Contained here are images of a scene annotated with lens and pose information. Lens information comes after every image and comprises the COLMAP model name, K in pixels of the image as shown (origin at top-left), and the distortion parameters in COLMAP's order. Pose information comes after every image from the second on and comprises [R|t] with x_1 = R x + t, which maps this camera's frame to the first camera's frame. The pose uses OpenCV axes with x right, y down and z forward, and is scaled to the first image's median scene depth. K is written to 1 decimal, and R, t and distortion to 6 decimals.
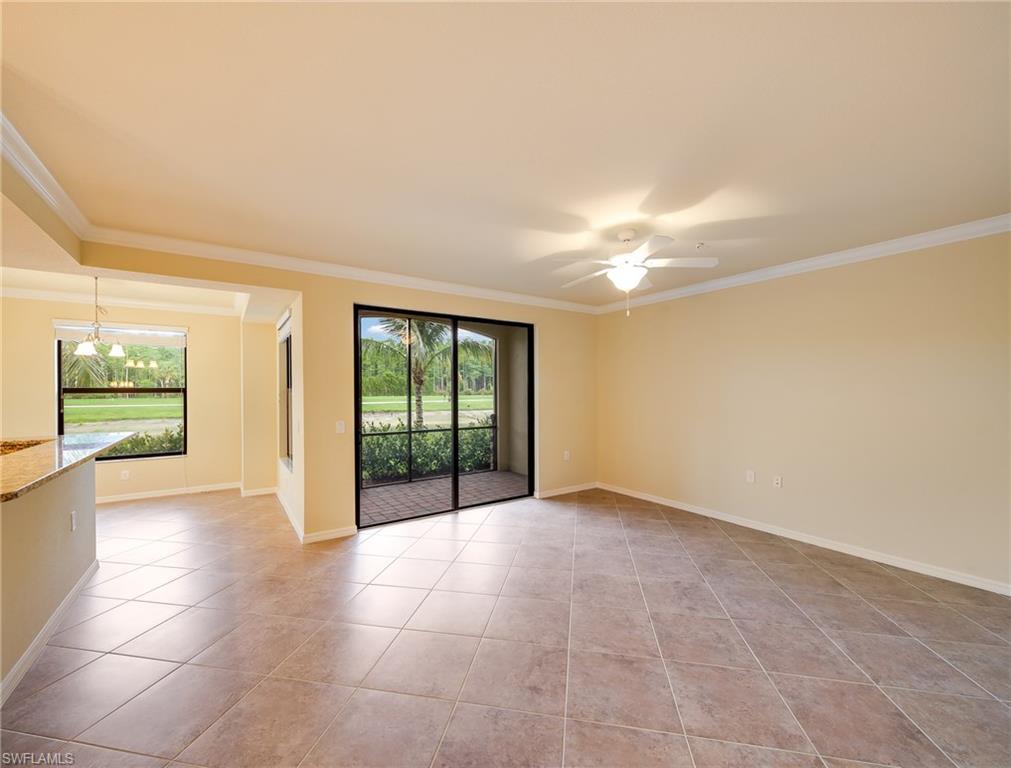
lens RADIAL K [[411.5, 0, 507.6], [0, 411.5, 393.1], [0, 0, 1]] dist [0.008137, -0.000268]
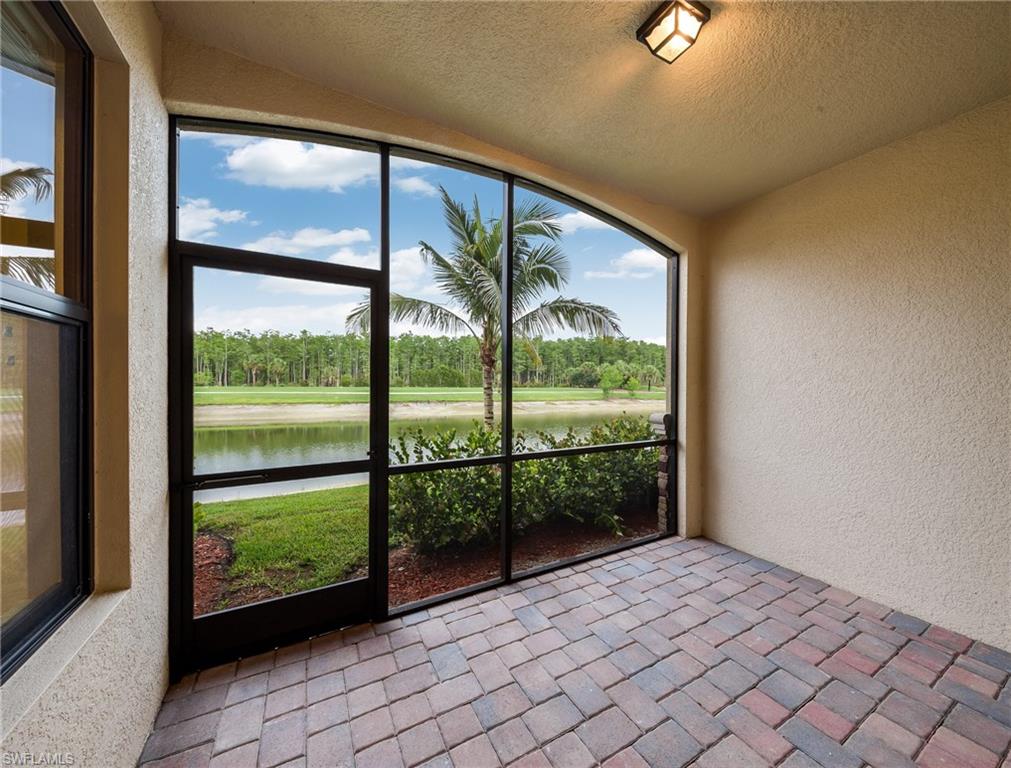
lens RADIAL K [[363.9, 0, 515.5], [0, 363.9, 384.4], [0, 0, 1]] dist [0.001955, -0.000177]
pose [[0.996481, 0.011679, -0.082995, -0.258194], [-0.012089, 0.999917, -0.004442, 0.029308], [0.082937, 0.005430, 0.996540, 0.825660]]
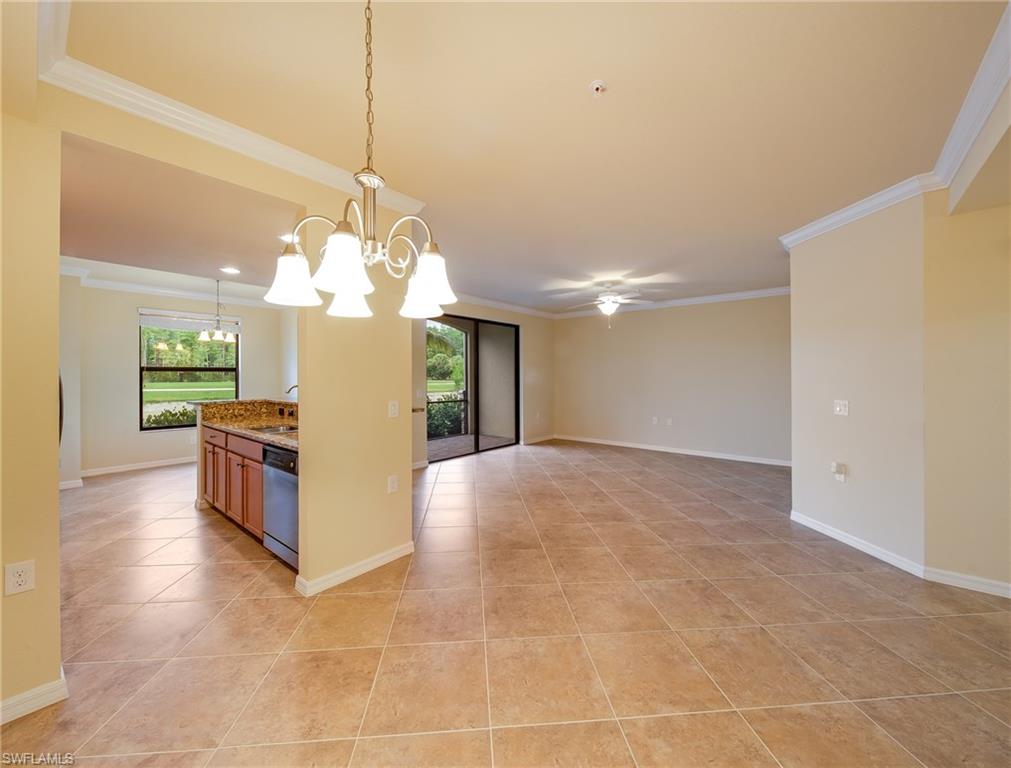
lens RADIAL K [[395.1, 0, 503.3], [0, 395.1, 373.9], [0, 0, 1]] dist [-0.000731, -0.000396]
pose [[0.963992, 0.002360, 0.265920, -0.360309], [0.000891, 0.999926, -0.012103, 0.020911], [-0.265929, 0.011905, 0.963919, -0.327729]]
